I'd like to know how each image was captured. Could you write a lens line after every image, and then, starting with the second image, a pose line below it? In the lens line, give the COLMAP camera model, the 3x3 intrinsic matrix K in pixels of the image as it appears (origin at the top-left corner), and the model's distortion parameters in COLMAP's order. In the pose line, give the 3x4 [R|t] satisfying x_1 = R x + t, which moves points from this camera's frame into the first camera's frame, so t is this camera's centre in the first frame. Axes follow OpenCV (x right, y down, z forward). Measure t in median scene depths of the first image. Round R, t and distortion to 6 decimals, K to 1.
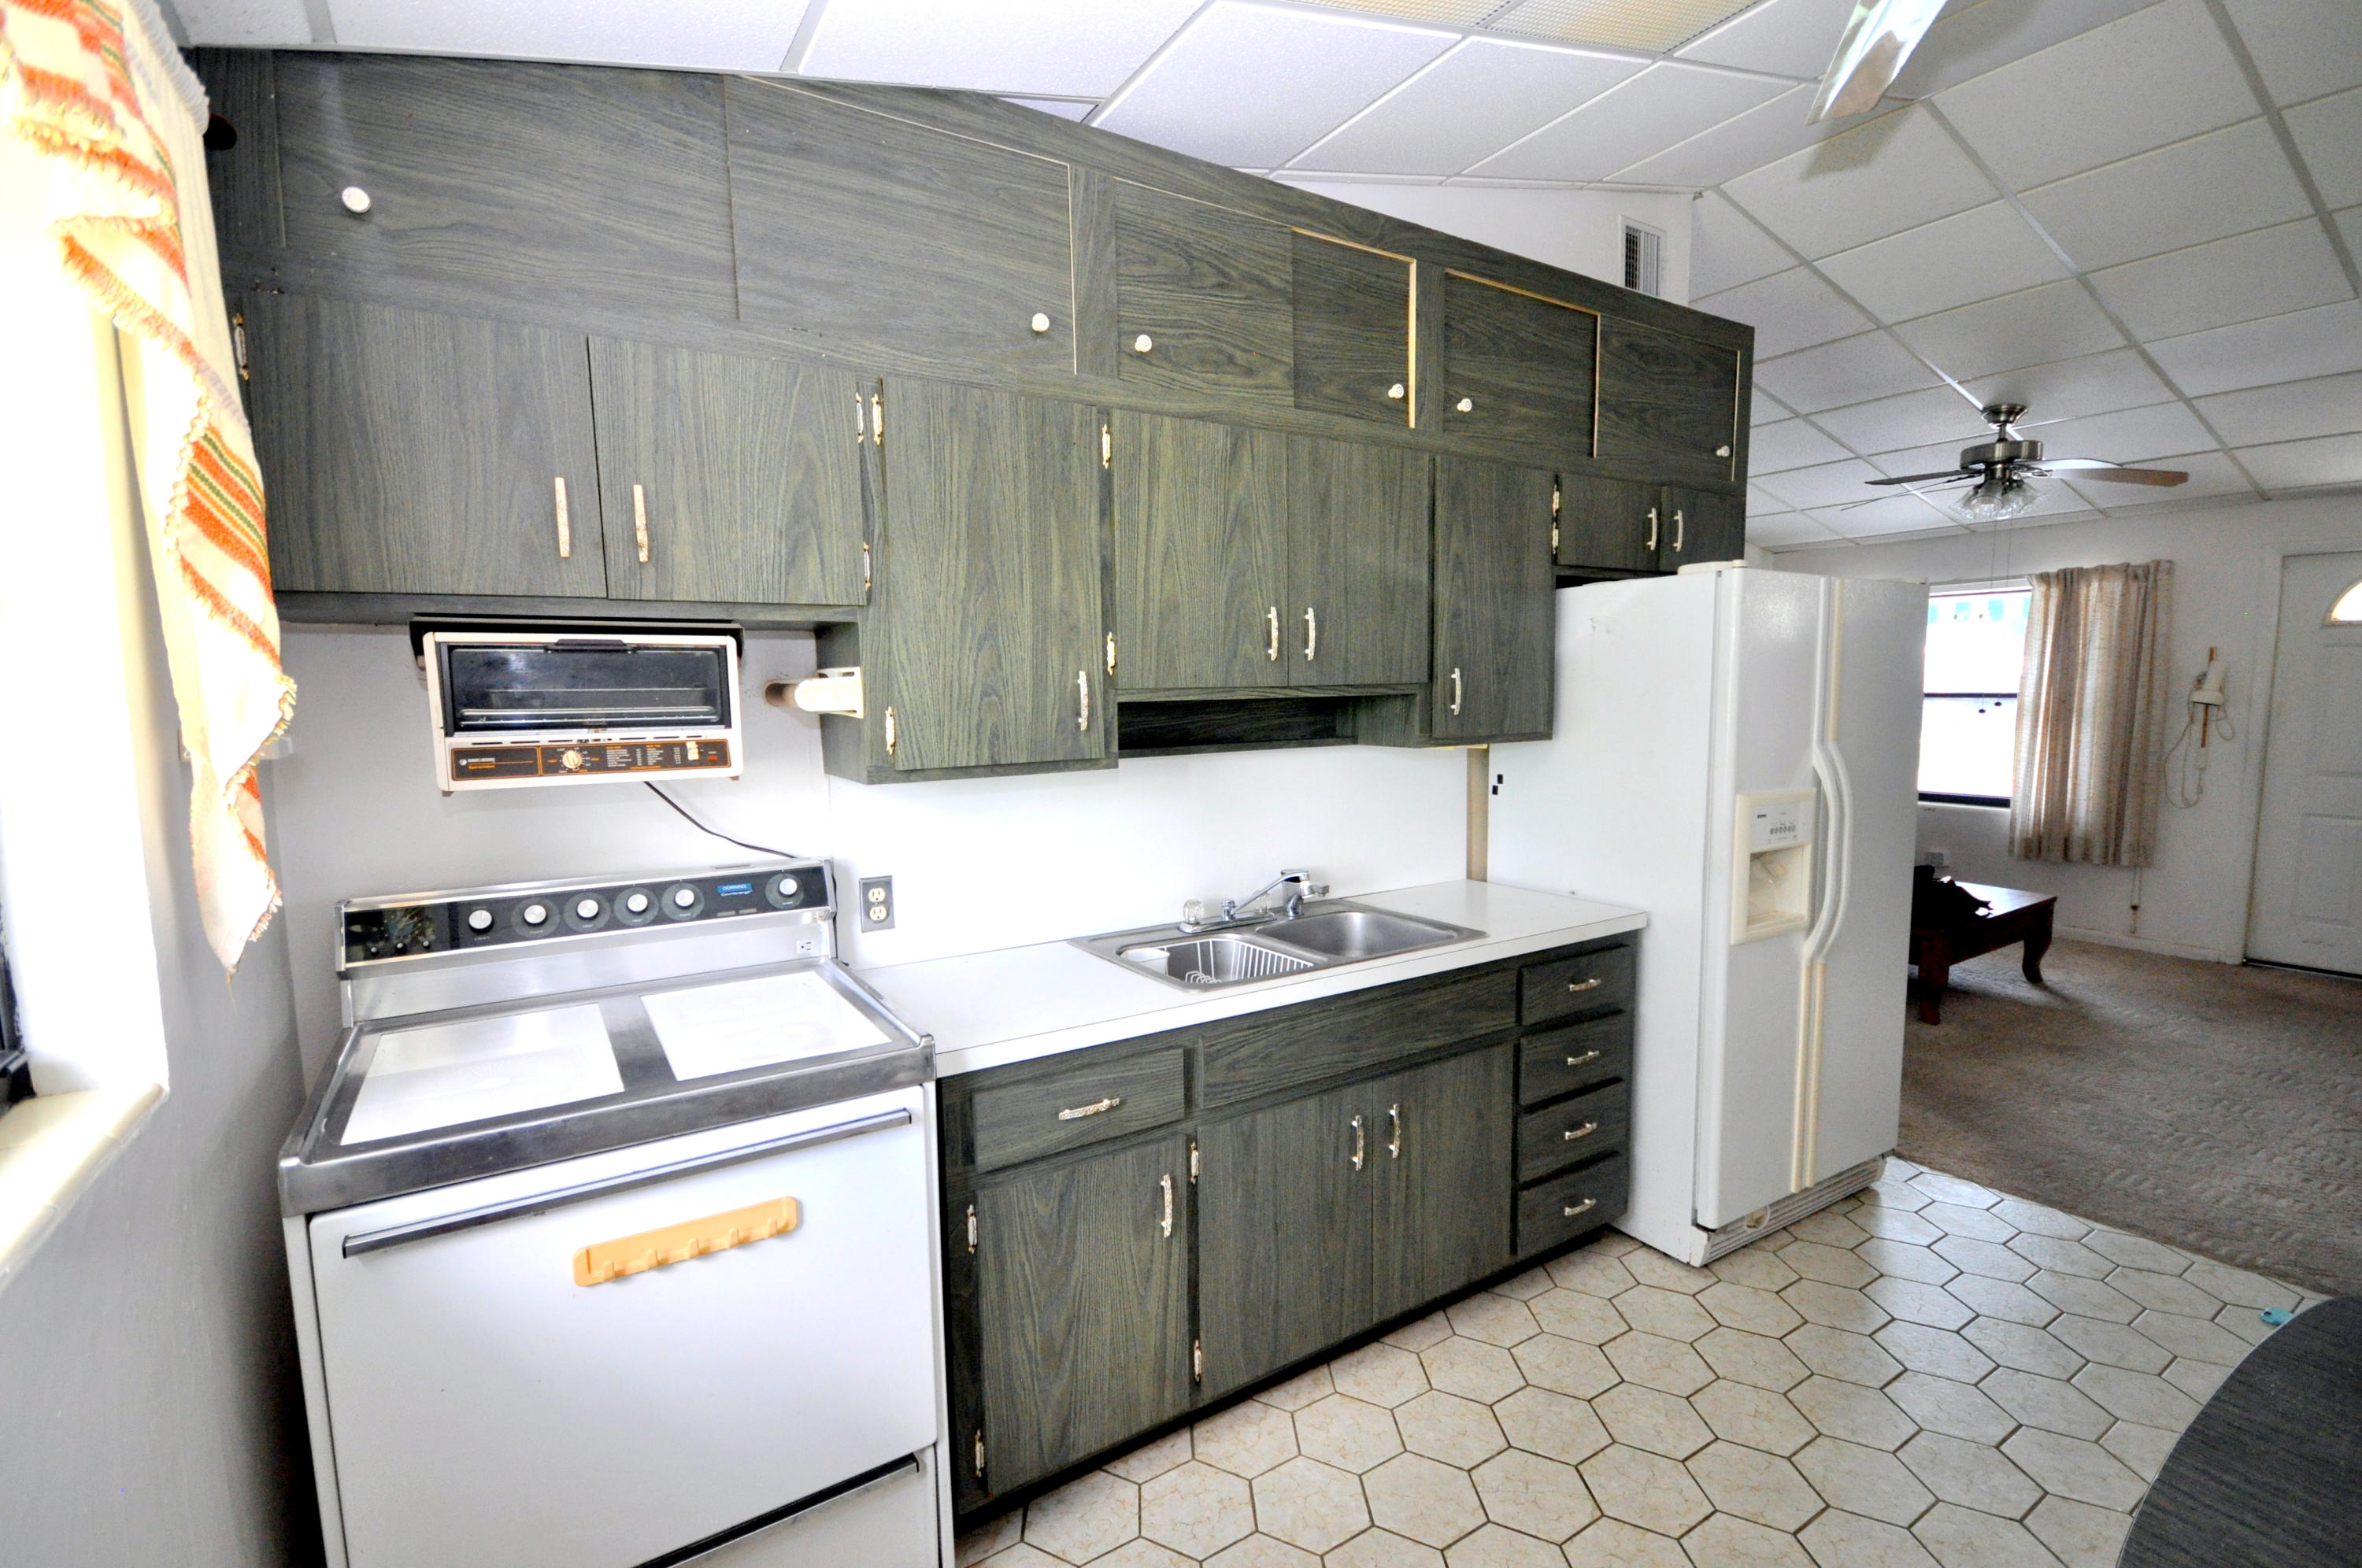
lens RADIAL K [[1043.4, 0, 1175.8], [0, 1043.4, 776.8], [0, 0, 1]] dist [-0.004058, -0.003211]
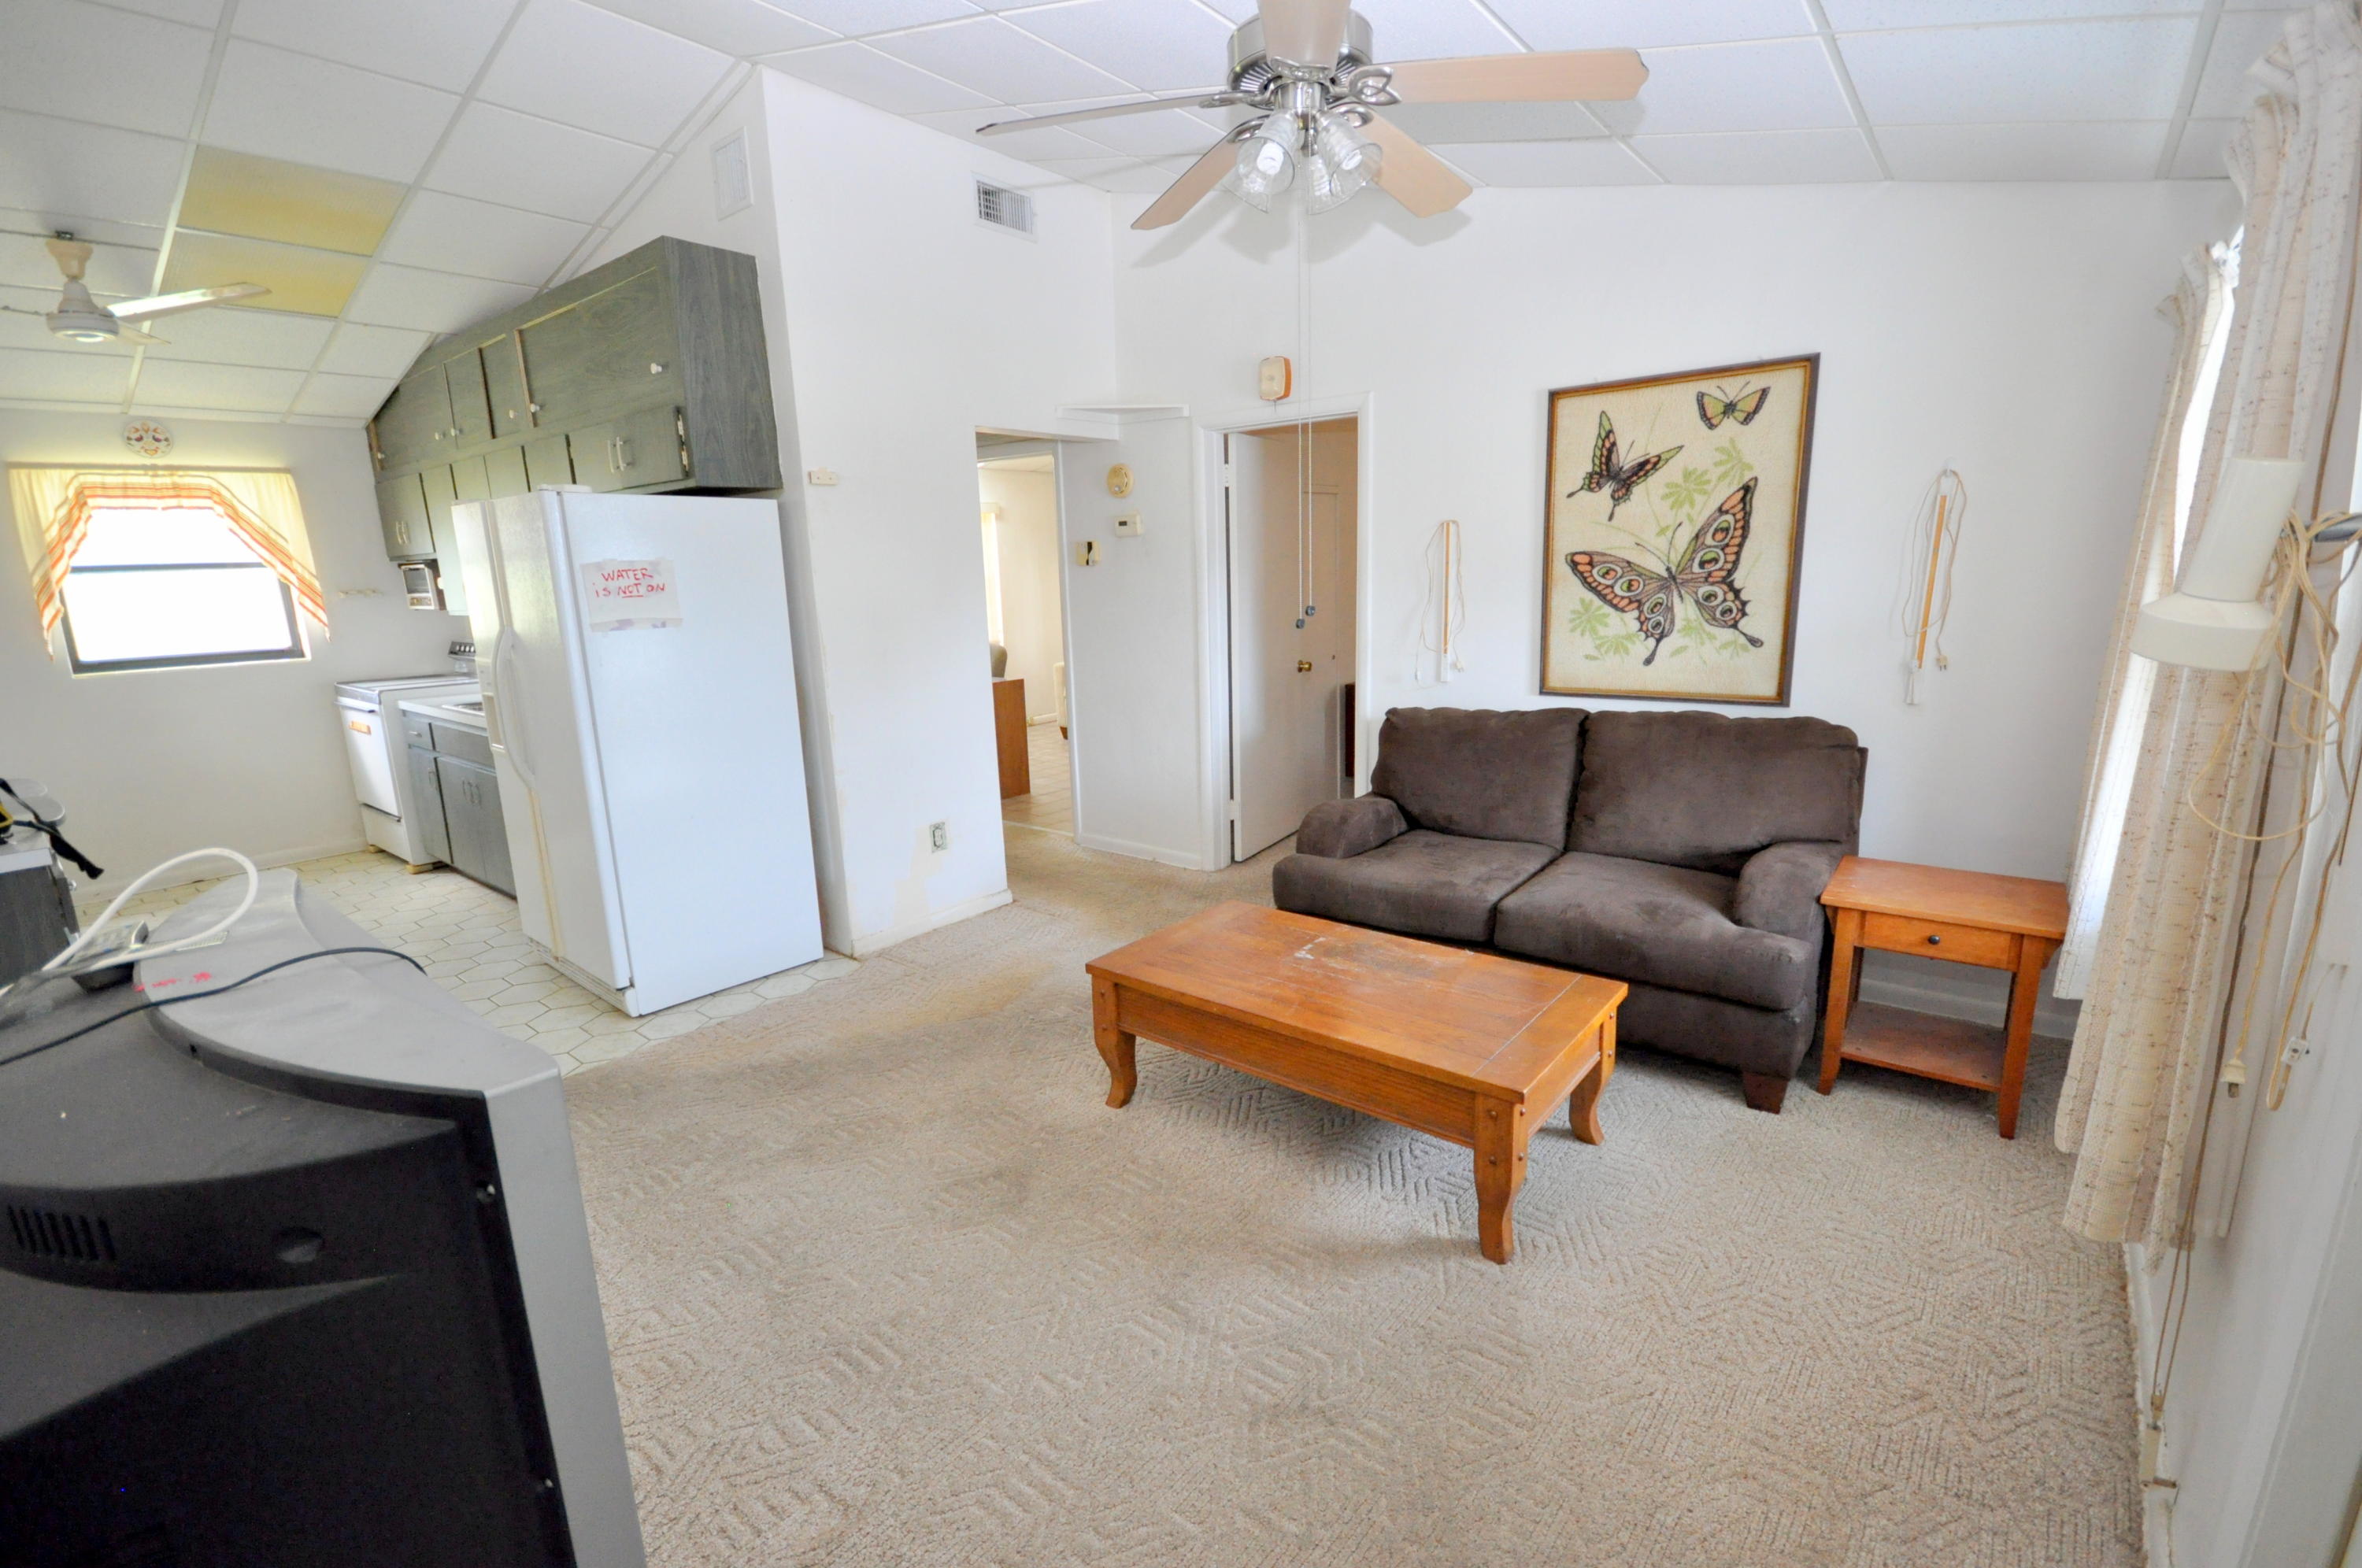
lens RADIAL K [[1043.4, 0, 1179.4], [0, 1043.4, 793.8], [0, 0, 1]] dist [-0.004058, -0.003211]
pose [[0.311837, 0.205634, -0.927617, 2.283238], [-0.067451, 0.978627, 0.194267, -0.148932], [0.947739, 0.001989, 0.319042, 1.462762]]
